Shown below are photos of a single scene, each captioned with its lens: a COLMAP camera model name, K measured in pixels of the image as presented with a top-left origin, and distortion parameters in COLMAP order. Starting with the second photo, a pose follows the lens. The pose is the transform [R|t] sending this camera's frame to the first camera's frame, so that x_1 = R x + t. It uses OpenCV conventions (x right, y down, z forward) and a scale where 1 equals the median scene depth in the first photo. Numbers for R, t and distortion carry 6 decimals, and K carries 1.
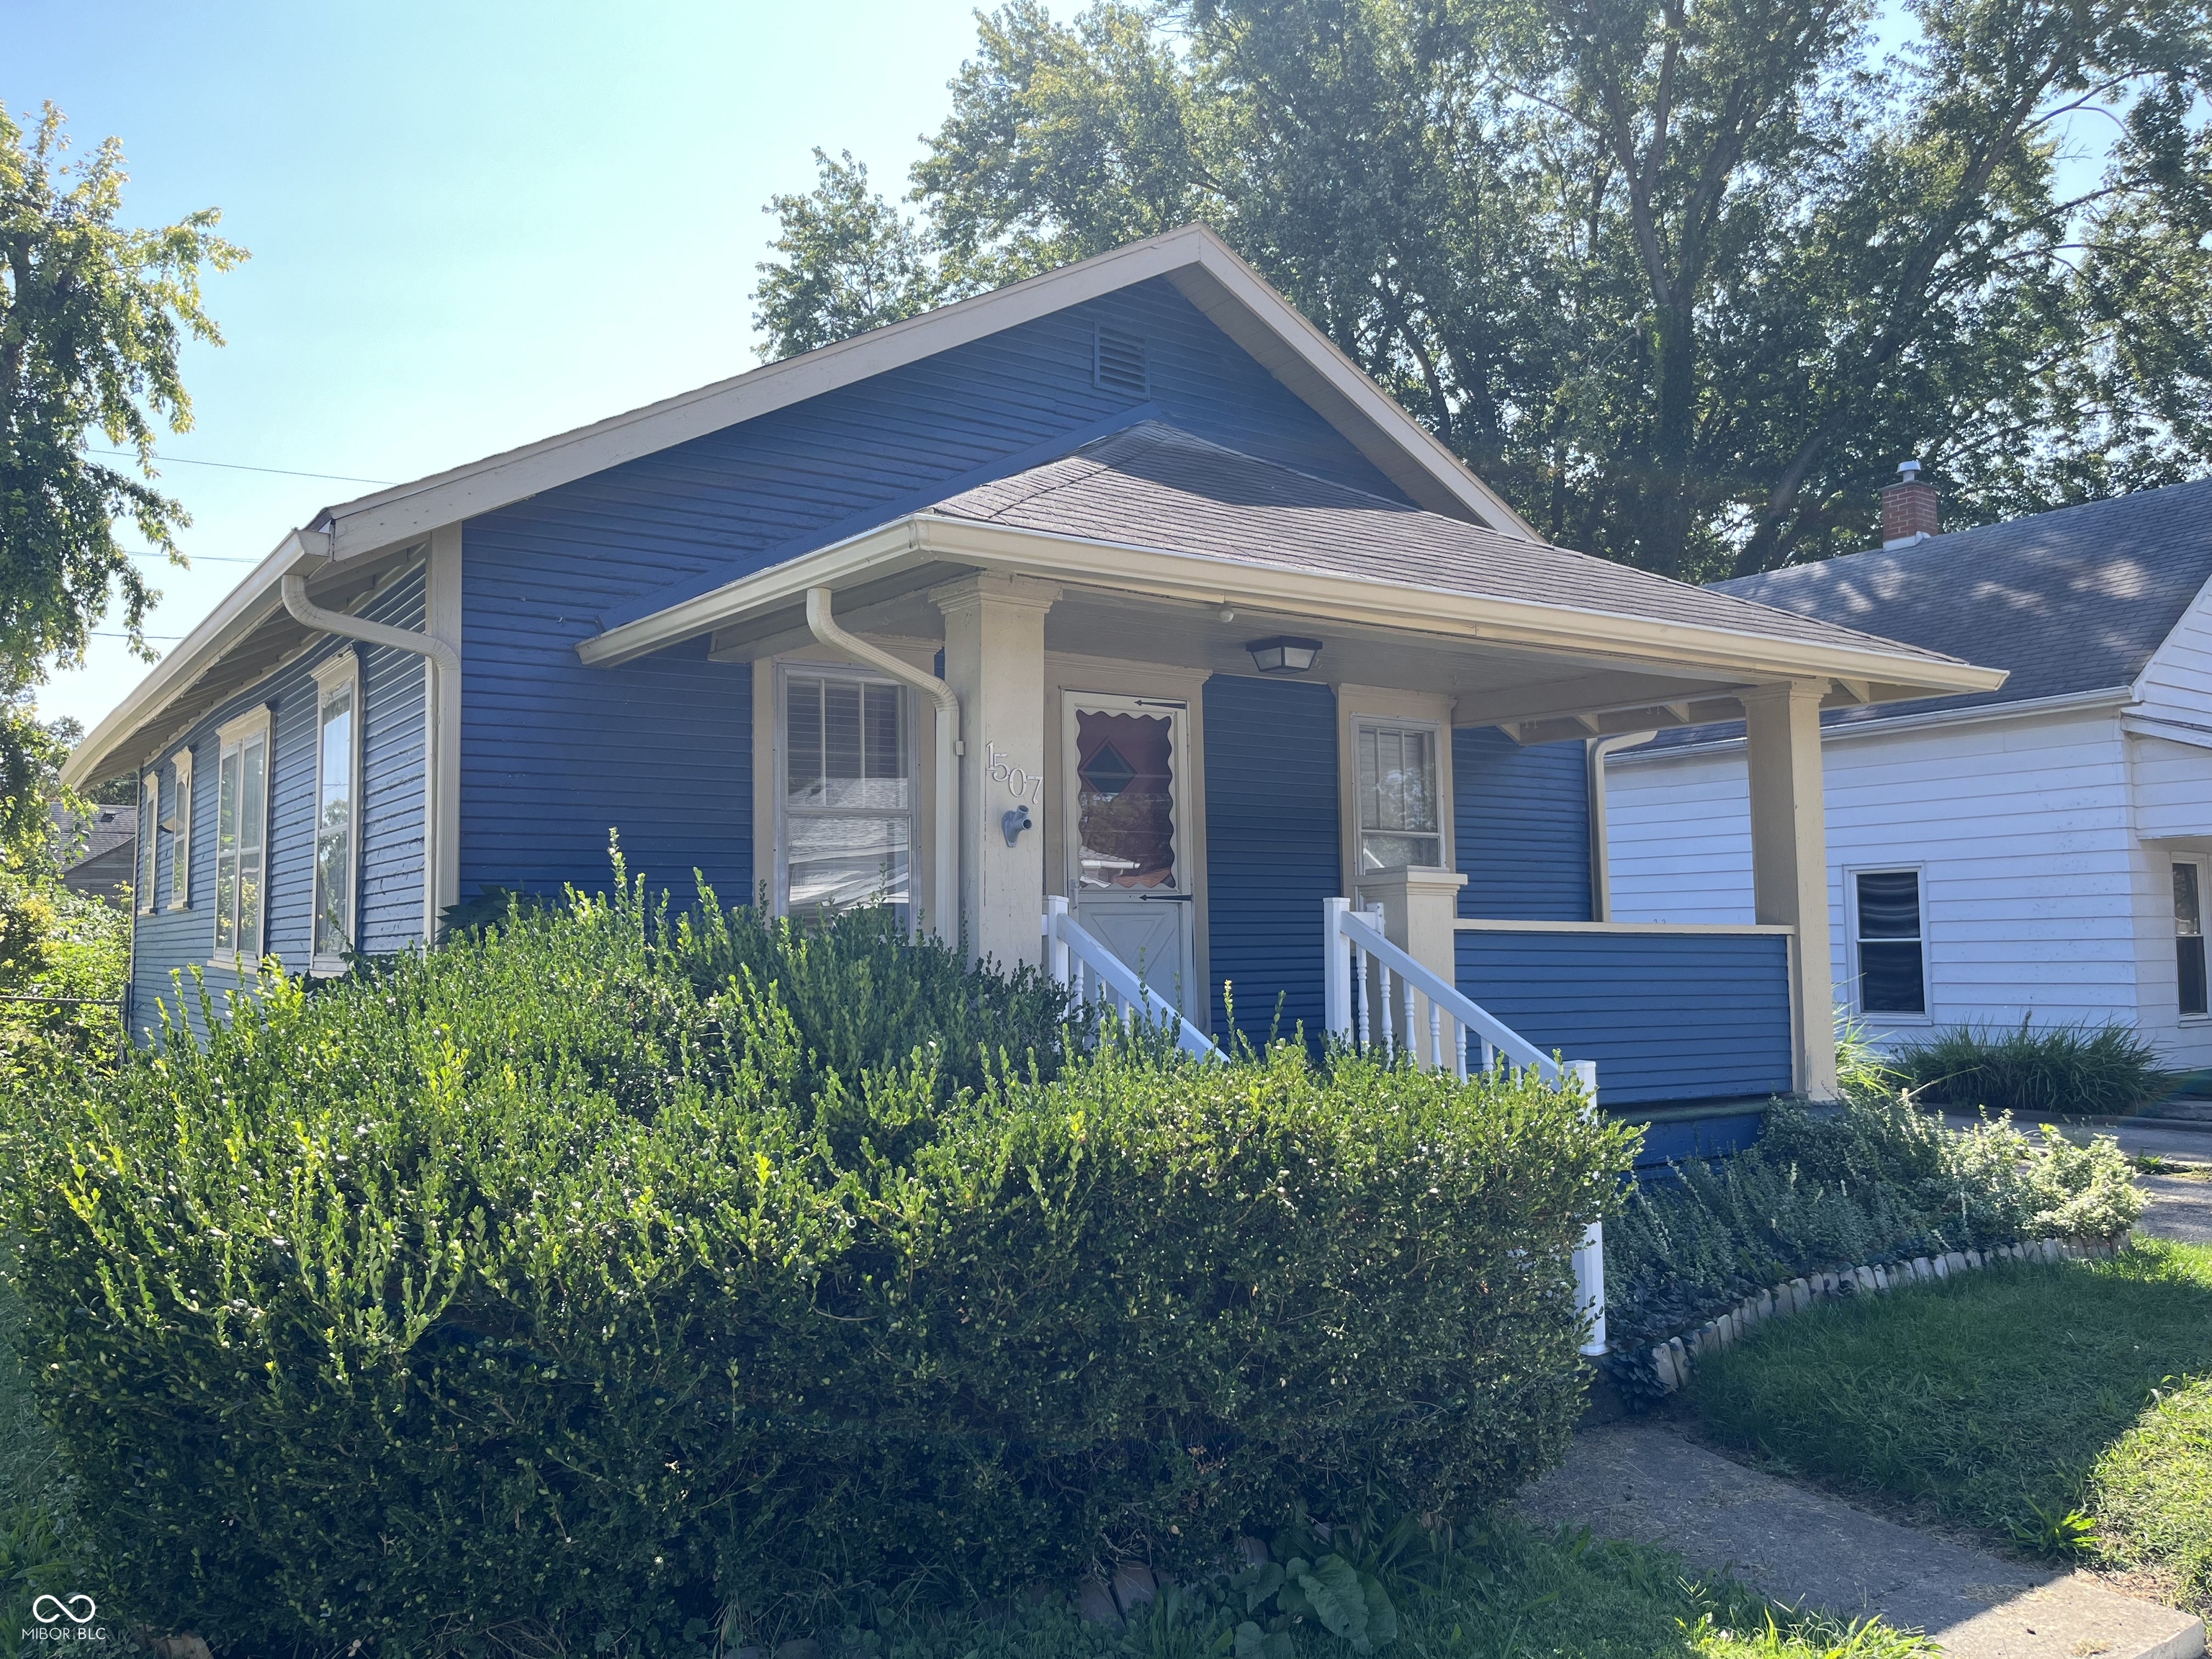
lens RADIAL K [[1693.6, 0, 1106.0], [0, 1693.6, 829.5], [0, 0, 1]] dist [0.068075, -0.102856]
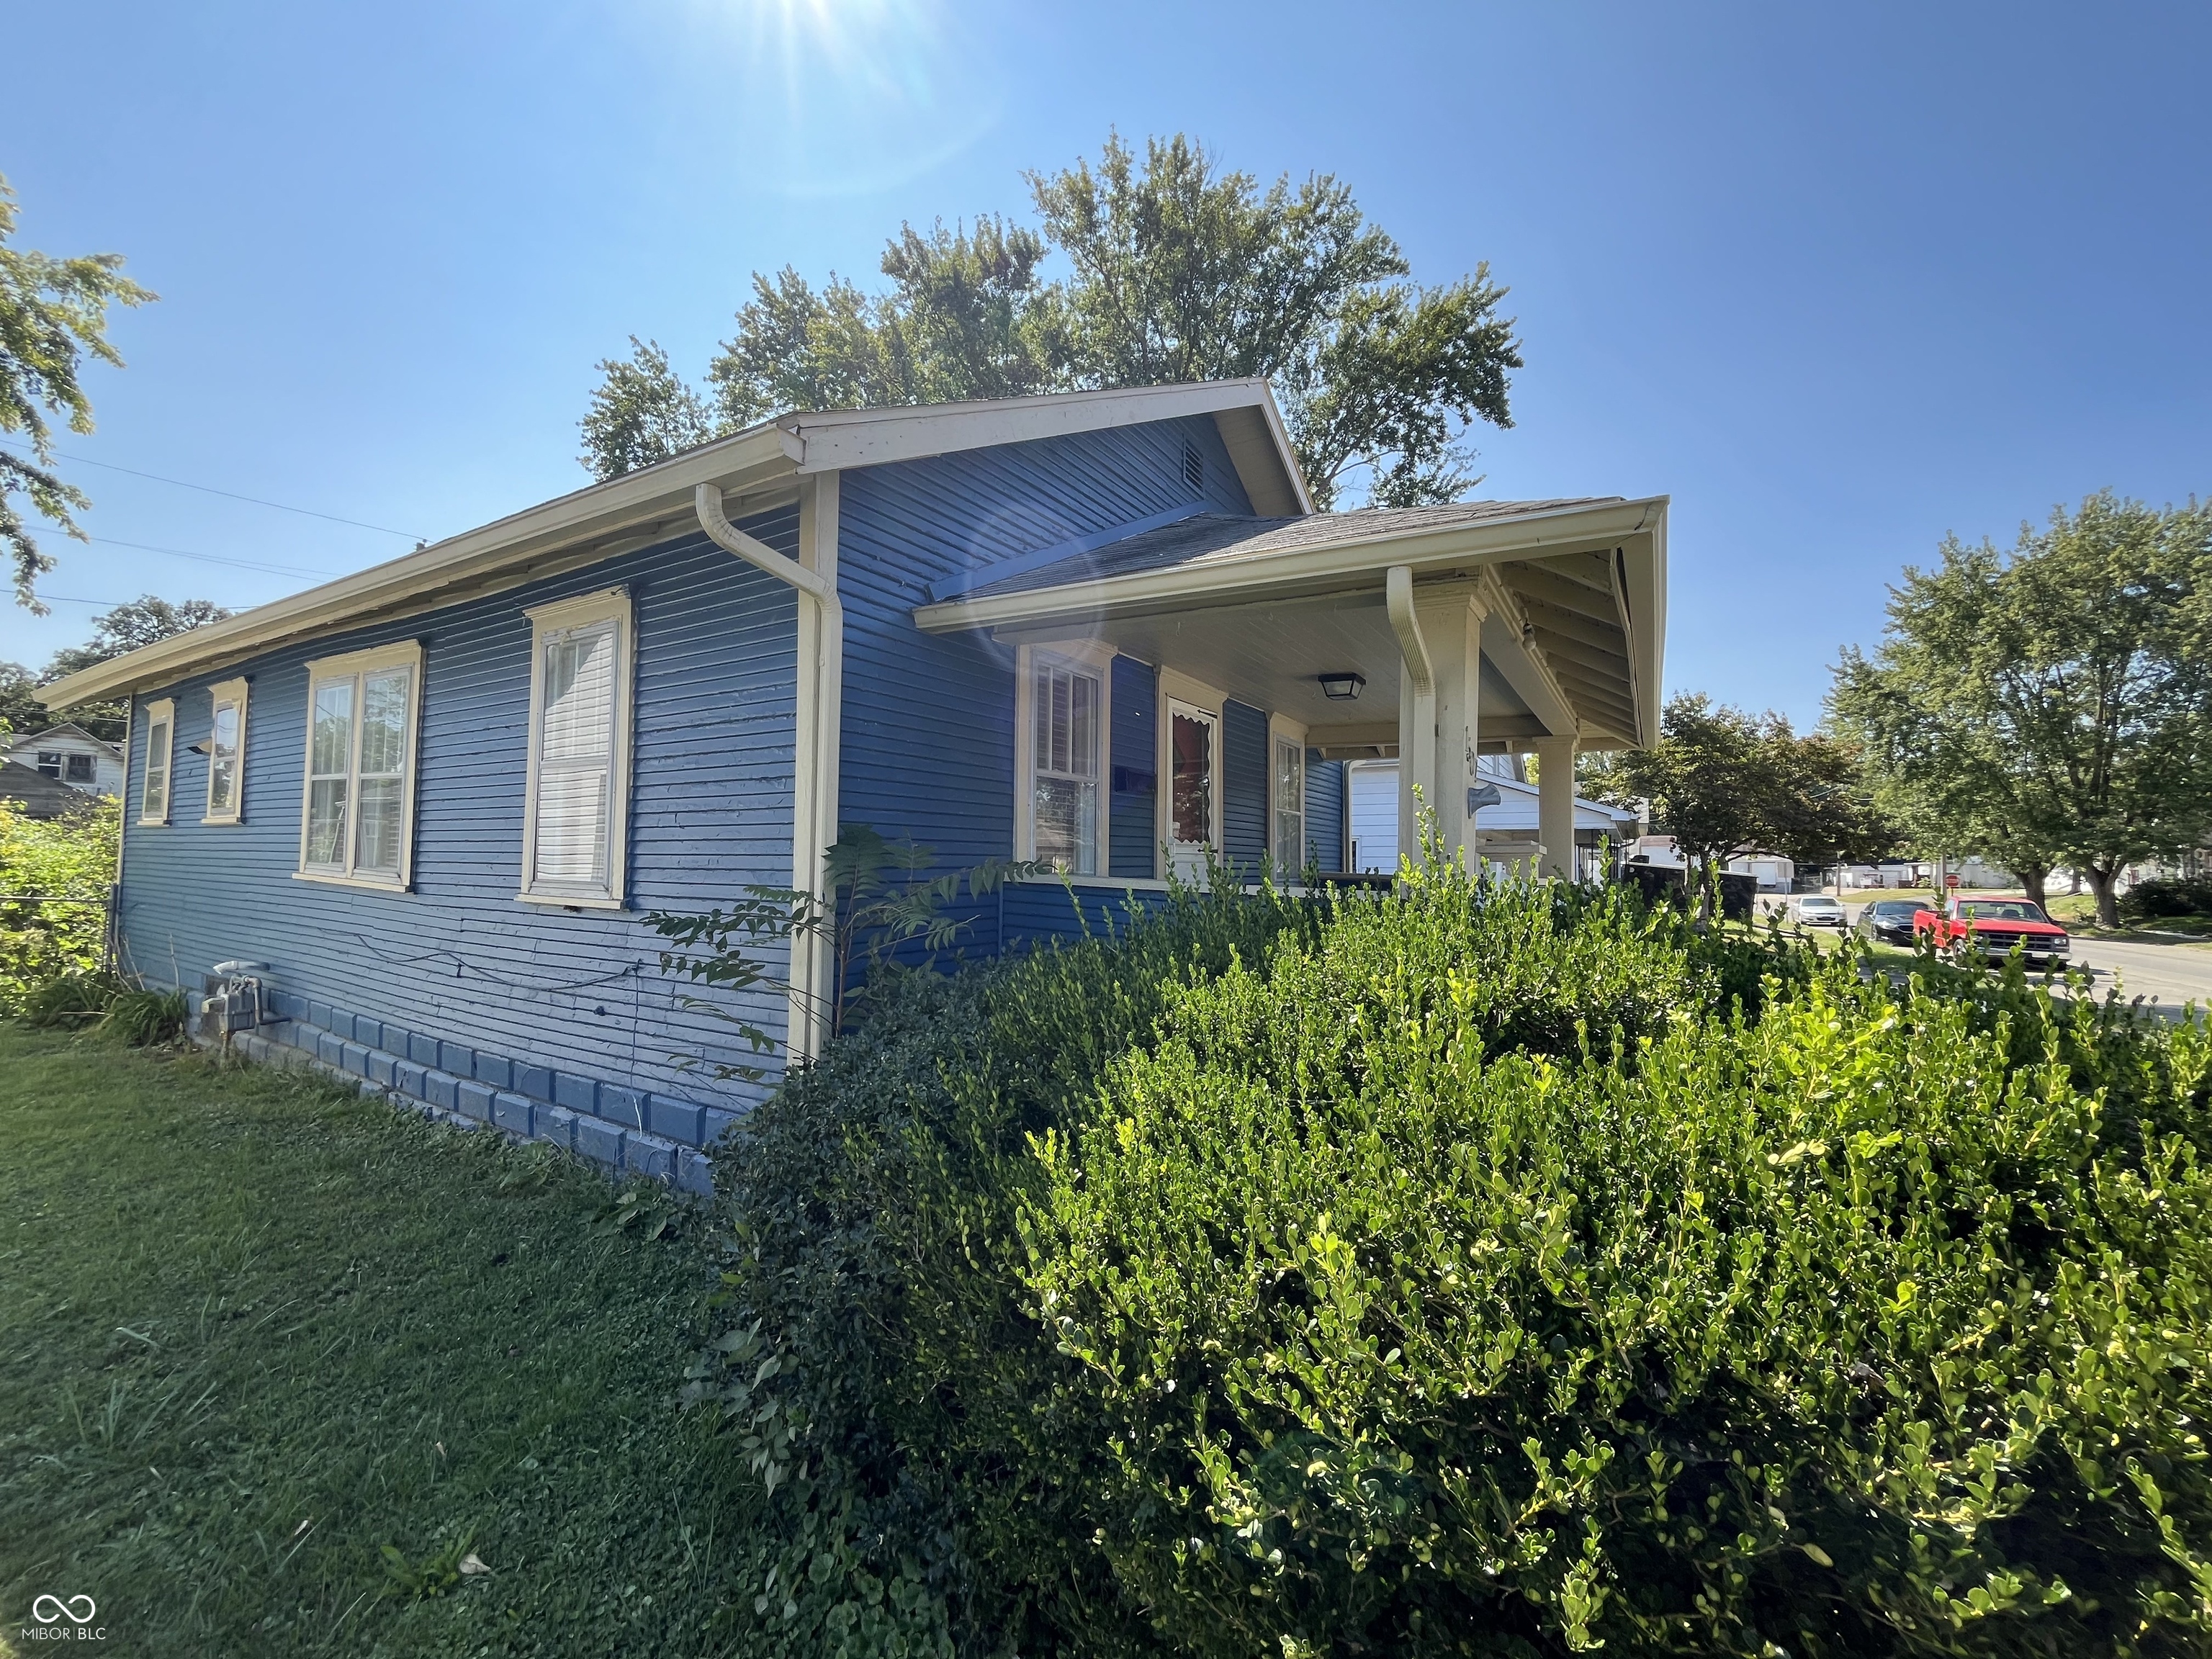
lens RADIAL K [[907.4, 0, 1097.3], [0, 907.4, 833.4], [0, 0, 1]] dist [-0.002494, 0.000241]
pose [[0.921780, 0.040221, 0.385621, -0.175702], [-0.053164, 0.998322, 0.022956, 0.006739], [-0.384050, -0.041661, 0.922372, 0.172808]]
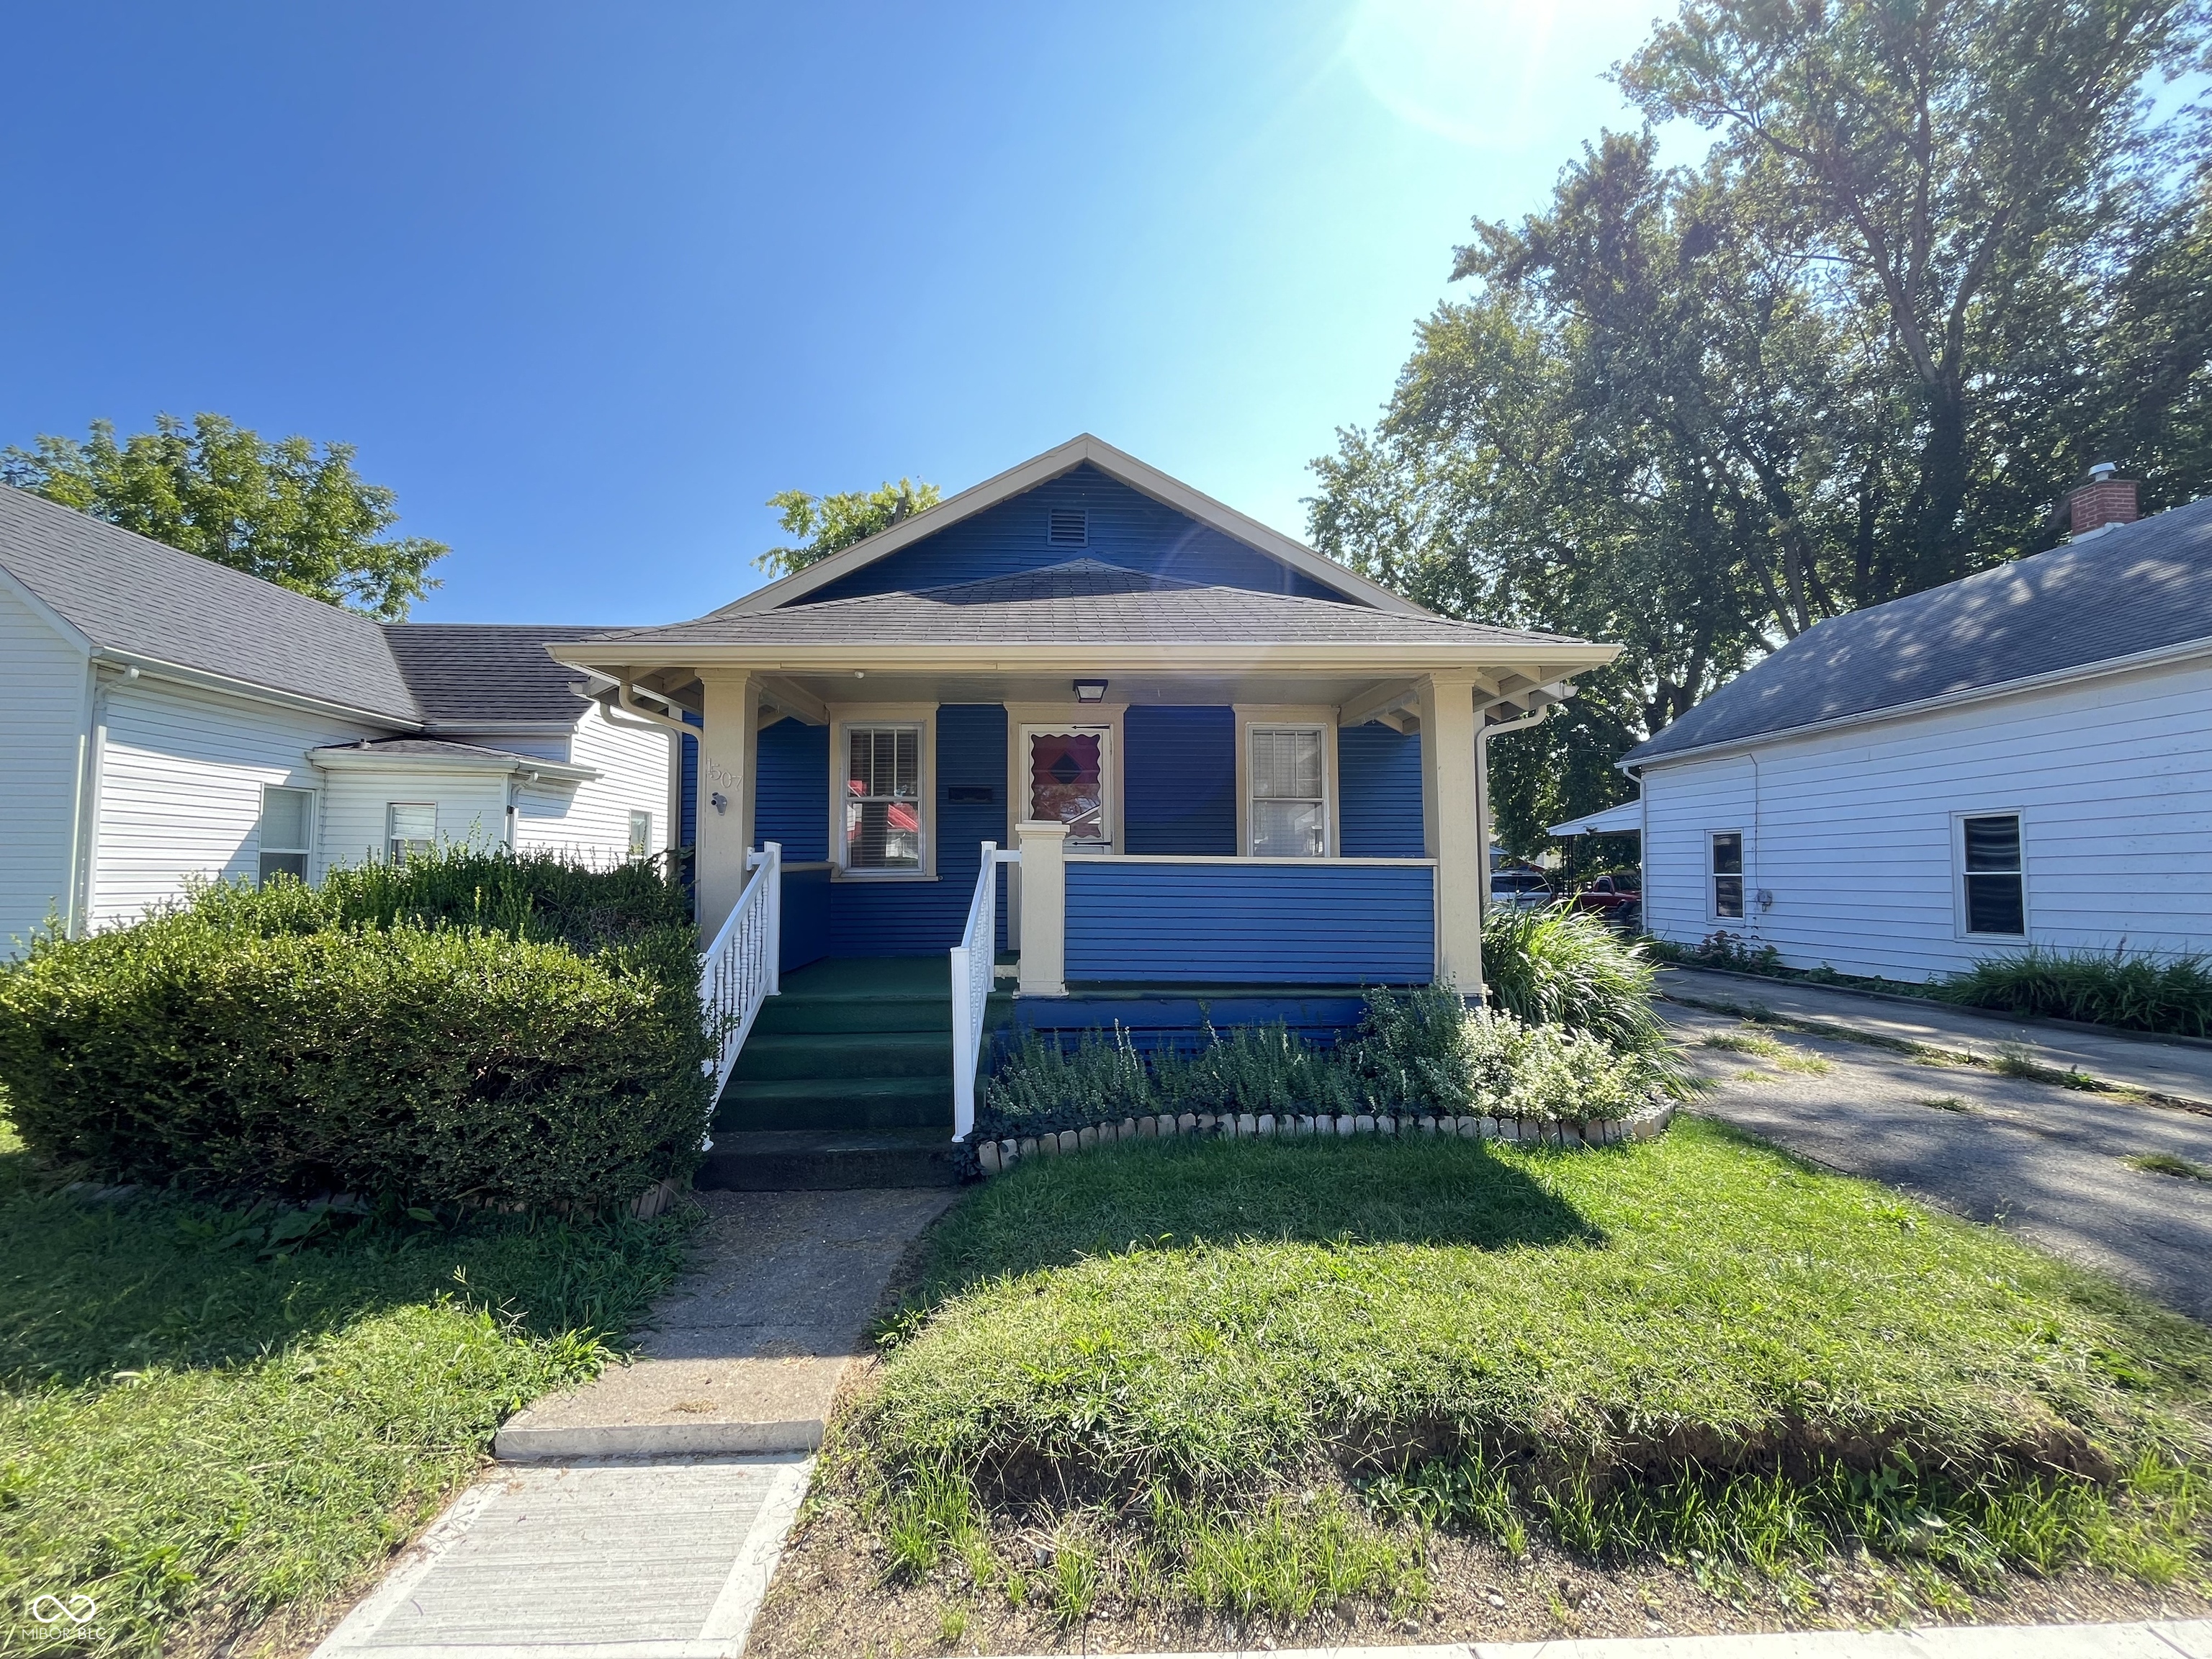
lens RADIAL K [[899.8, 0, 1104.1], [0, 899.8, 838.5], [0, 0, 1]] dist [-0.000807, -0.000052]
pose [[0.843693, -0.013308, -0.536661, 0.268012], [0.029113, 0.999356, 0.020987, 0.008882], [0.536036, -0.033330, 0.843537, 0.133448]]
